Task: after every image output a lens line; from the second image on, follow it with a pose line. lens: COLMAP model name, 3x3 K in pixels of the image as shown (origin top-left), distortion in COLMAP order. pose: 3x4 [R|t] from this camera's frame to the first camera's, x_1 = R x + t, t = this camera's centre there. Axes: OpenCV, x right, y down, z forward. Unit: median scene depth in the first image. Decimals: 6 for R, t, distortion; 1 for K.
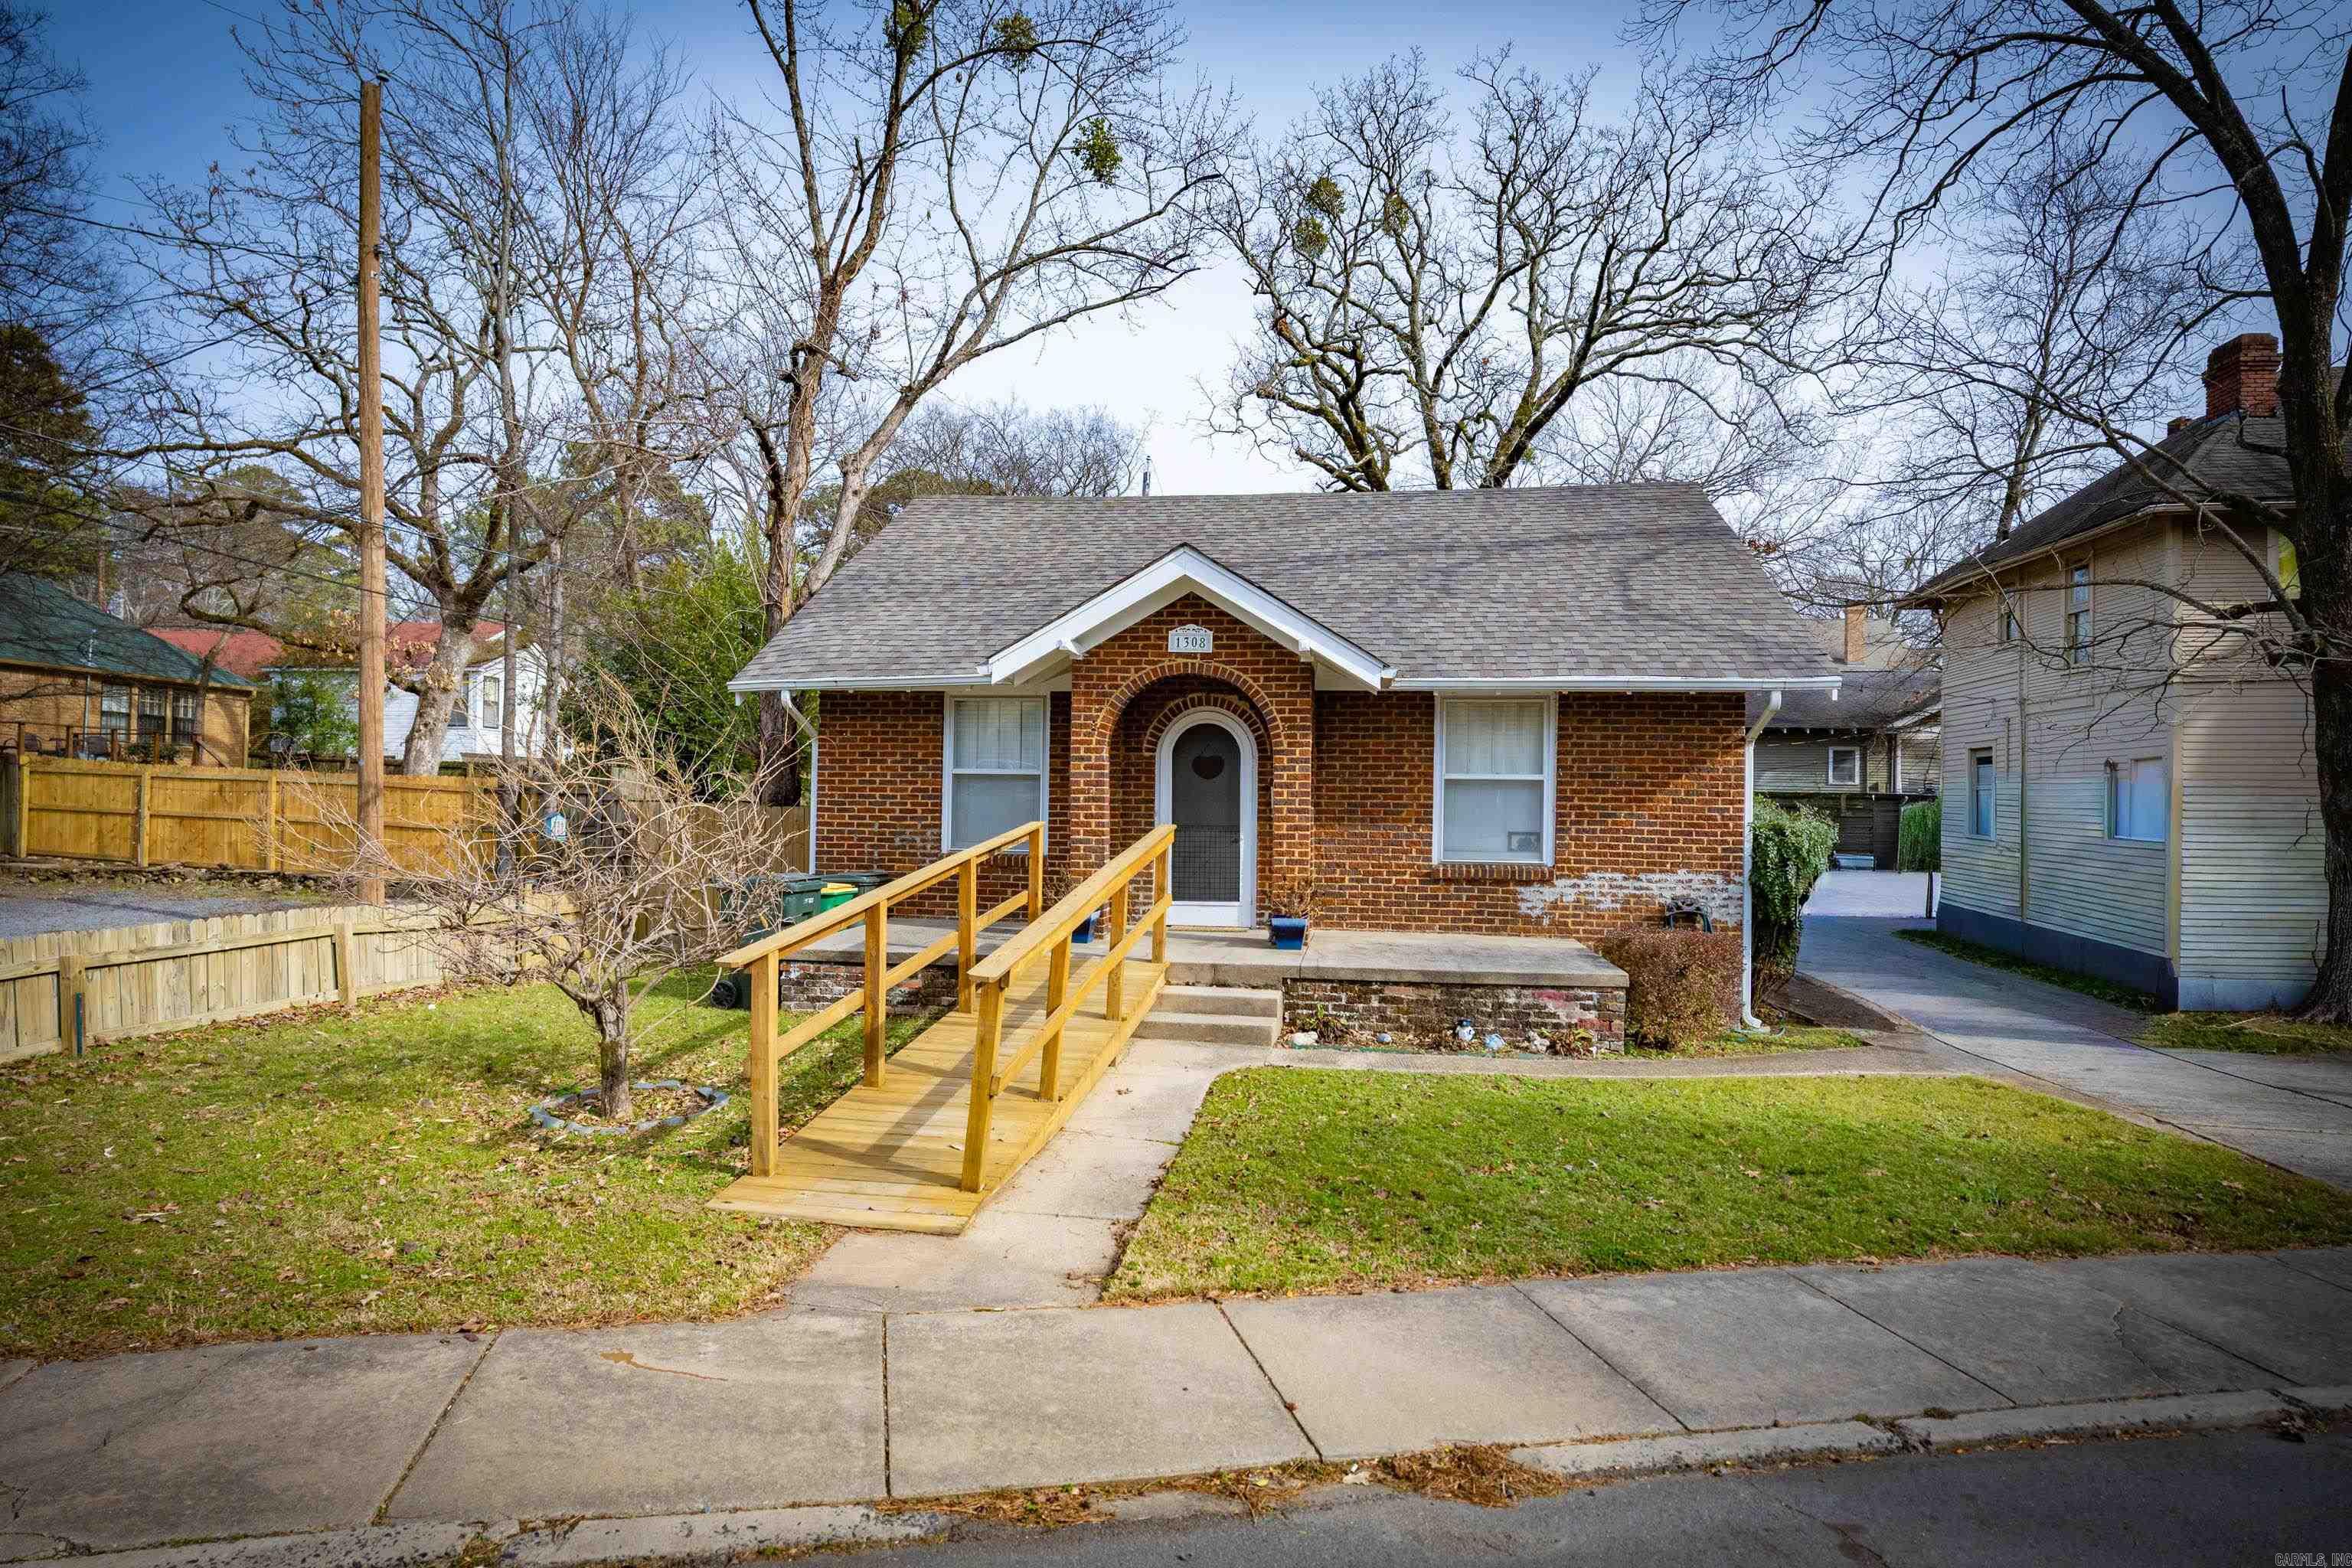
lens RADIAL K [[1284.3, 0, 1161.7], [0, 1284.3, 788.6], [0, 0, 1]] dist [-0.004564, -0.000608]
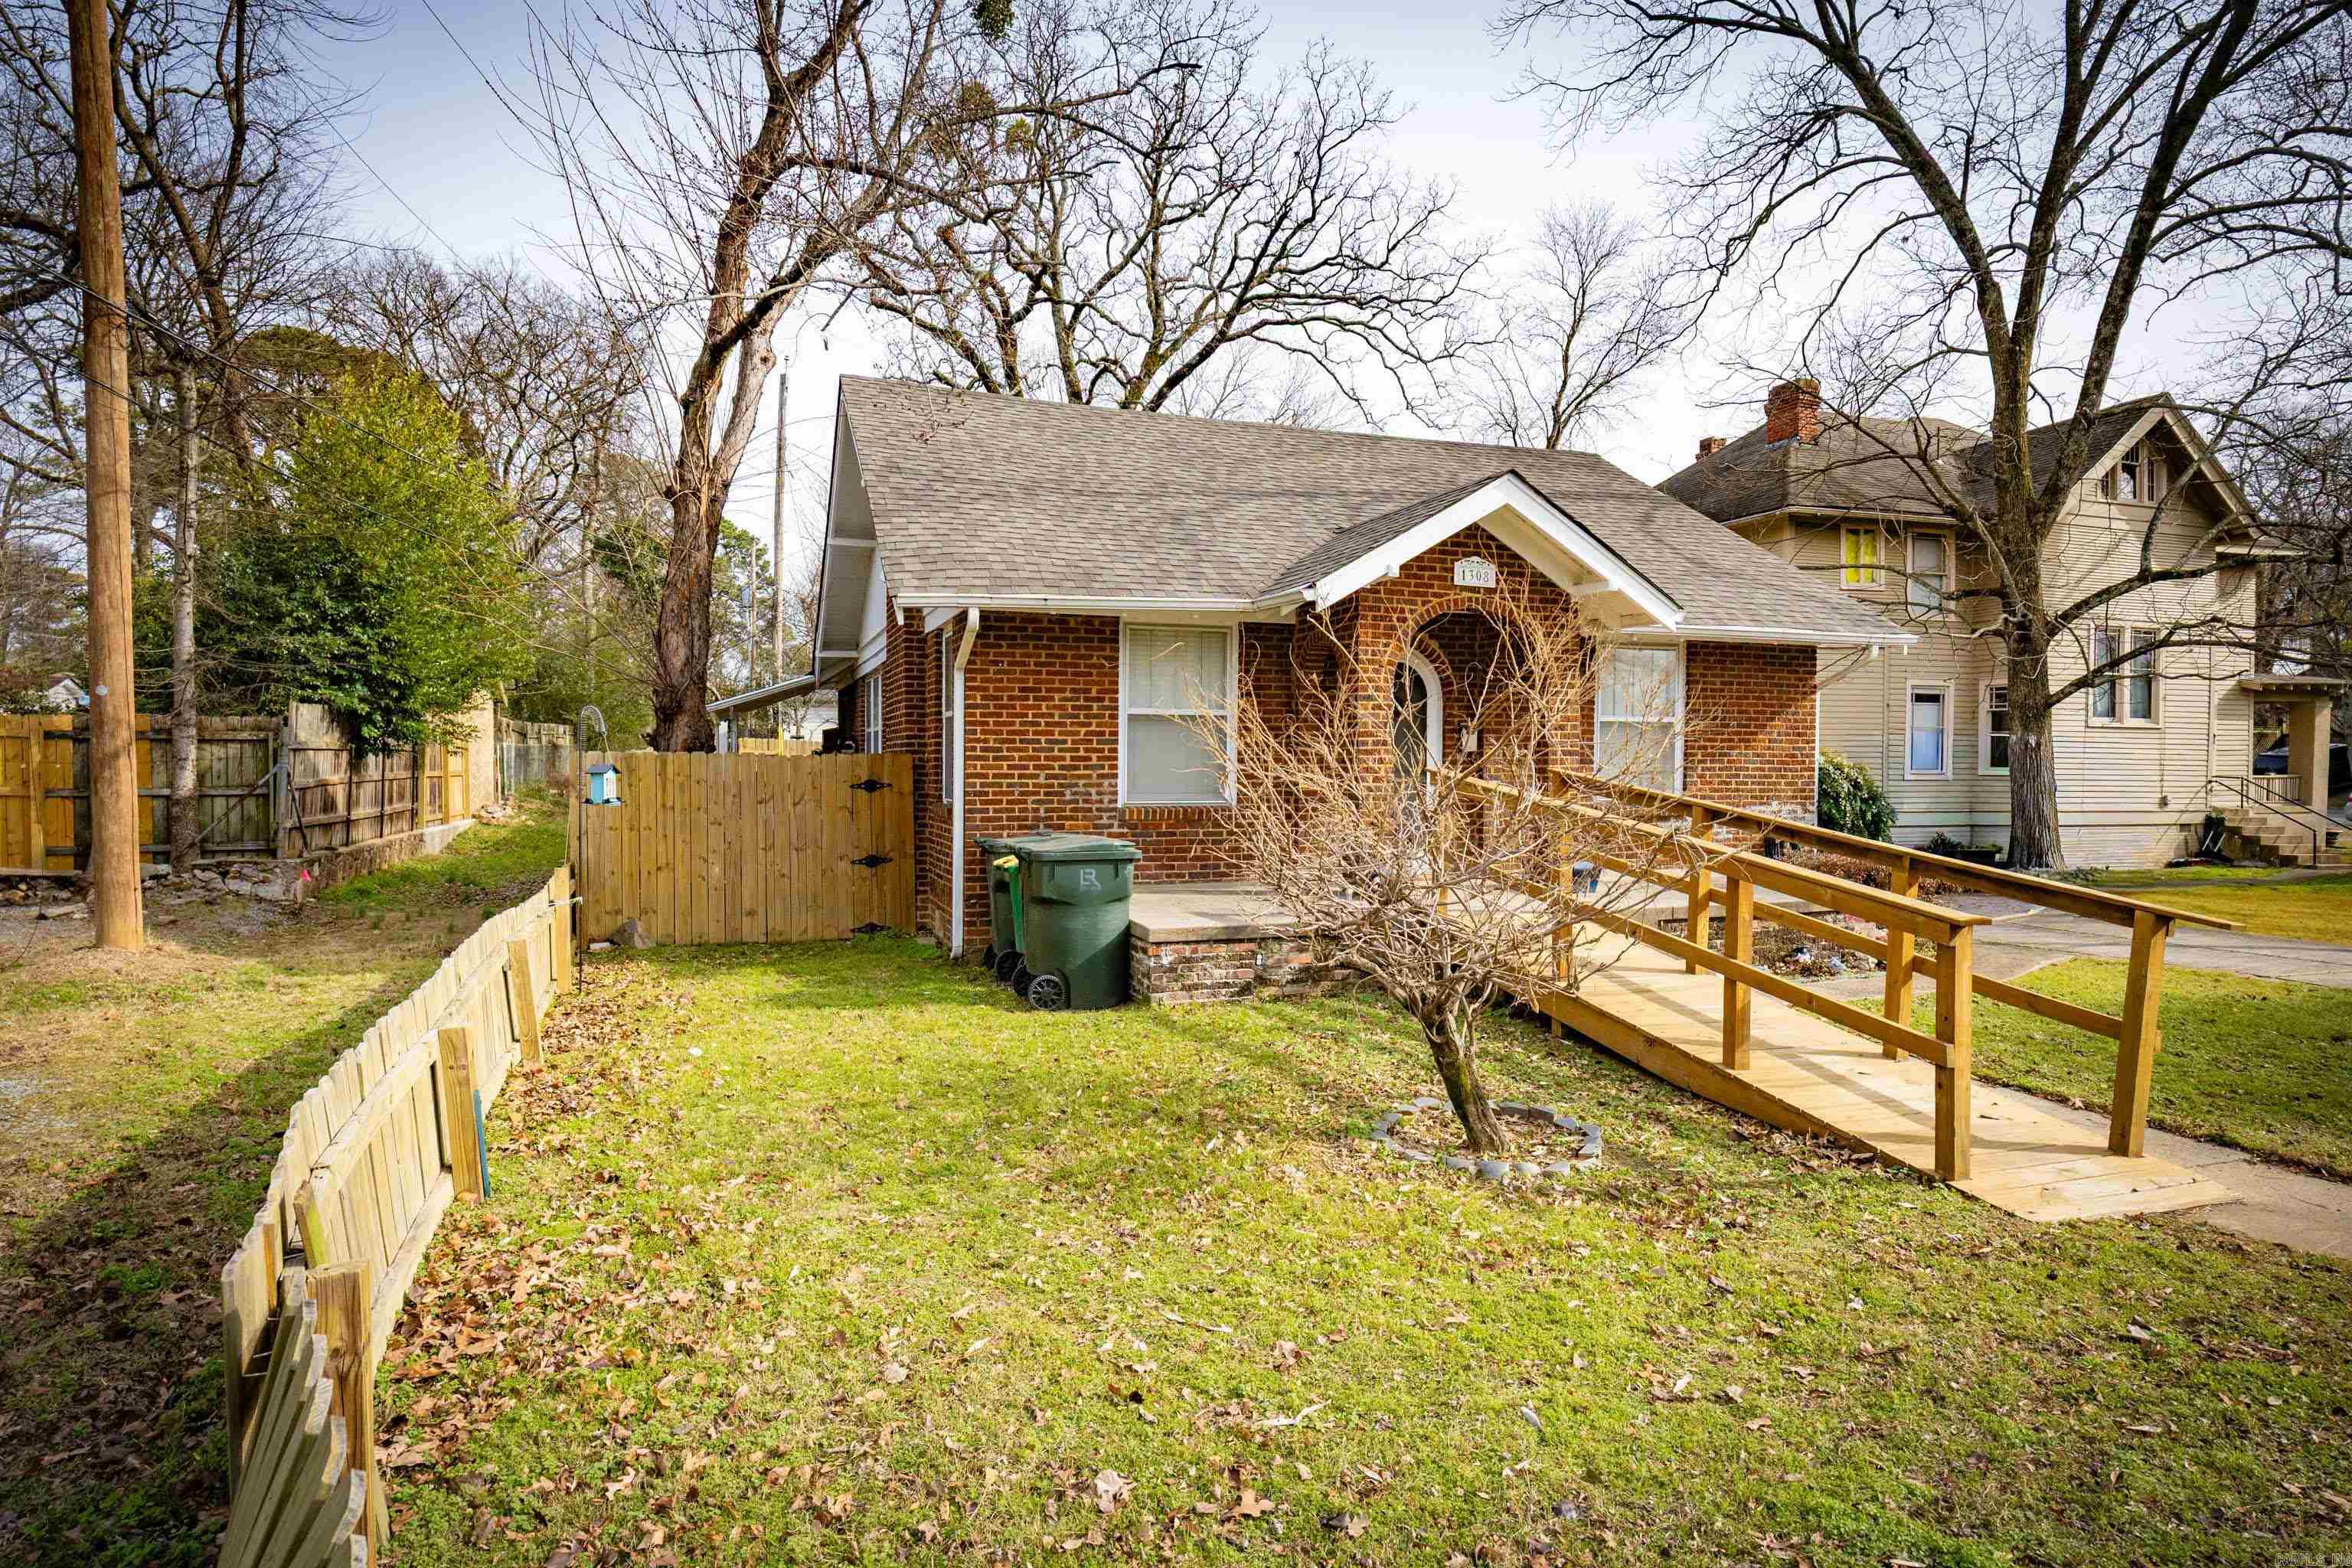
lens RADIAL K [[1284.3, 0, 1169.7], [0, 1284.3, 779.7], [0, 0, 1]] dist [-0.004564, -0.000608]
pose [[0.883206, -0.019004, 0.468600, -0.576918], [0.001357, 0.999278, 0.037968, 0.000076], [-0.468983, -0.032897, 0.882594, 0.246797]]
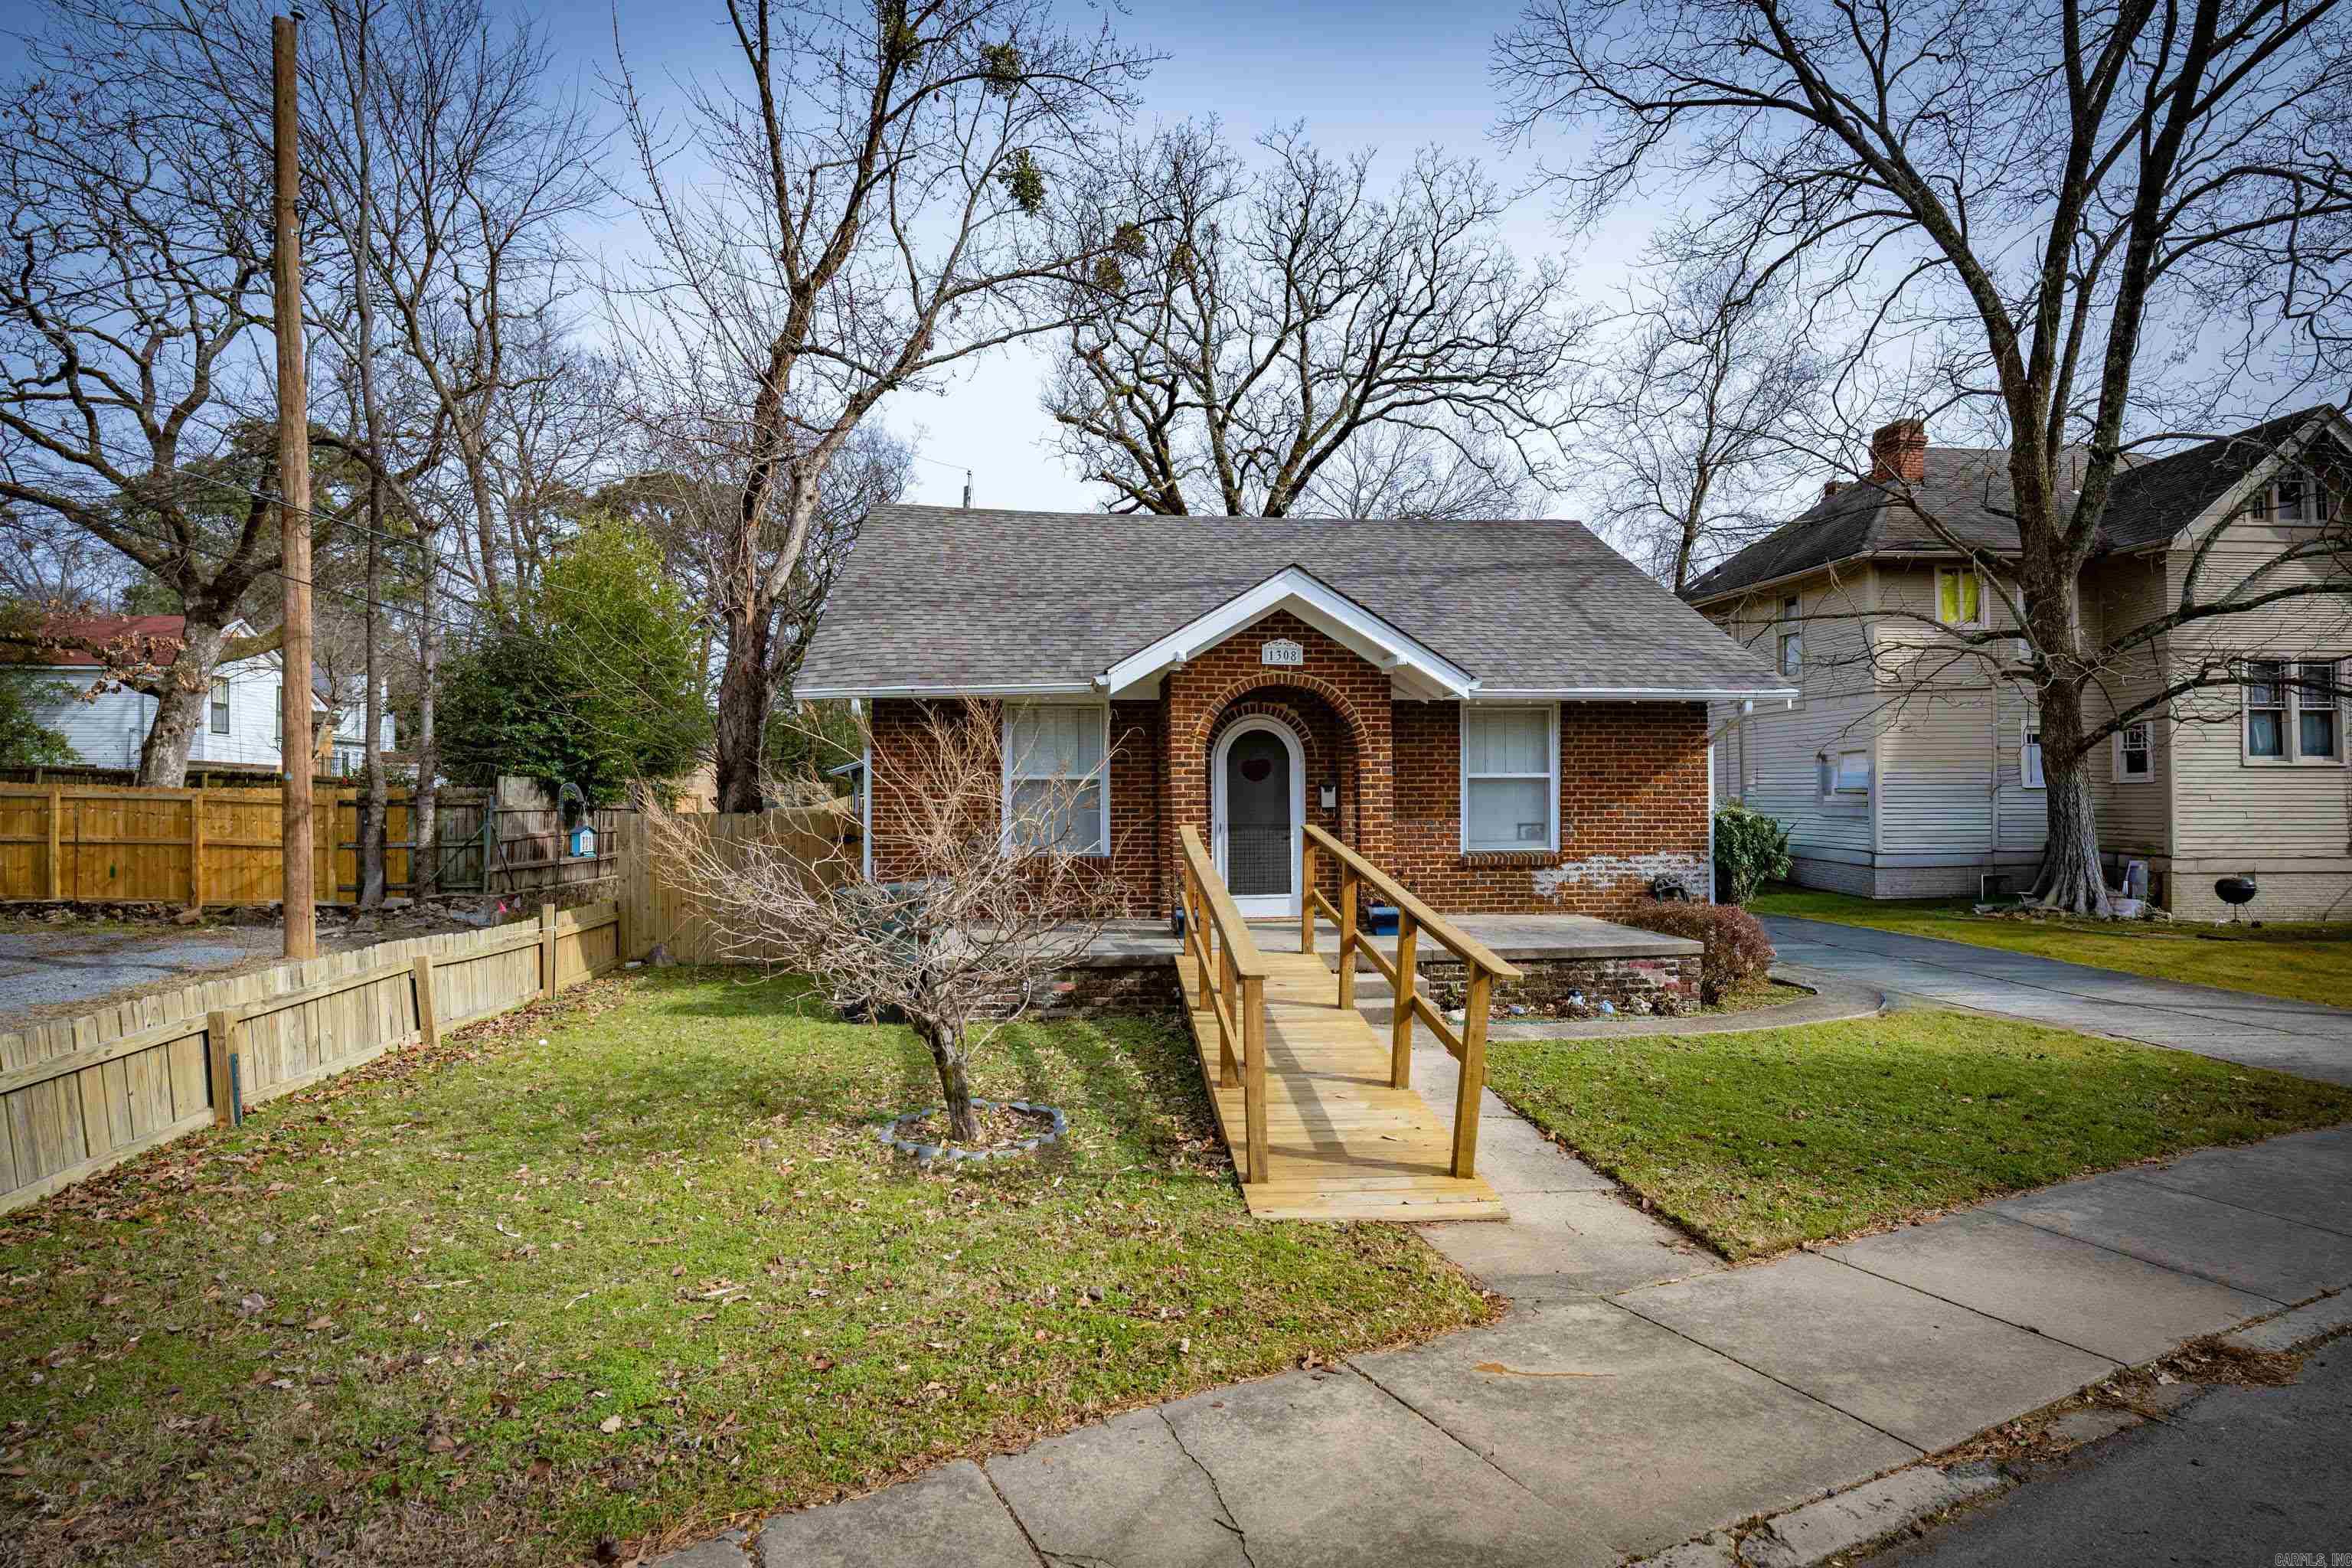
lens RADIAL K [[1194.5, 0, 1163.2], [0, 1194.5, 780.8], [0, 0, 1]] dist [-0.000300, -0.003258]
pose [[0.968222, -0.015434, 0.249617, -0.303593], [0.015949, 0.999873, -0.000042, -0.009259], [-0.249585, 0.004022, 0.968345, 0.048438]]
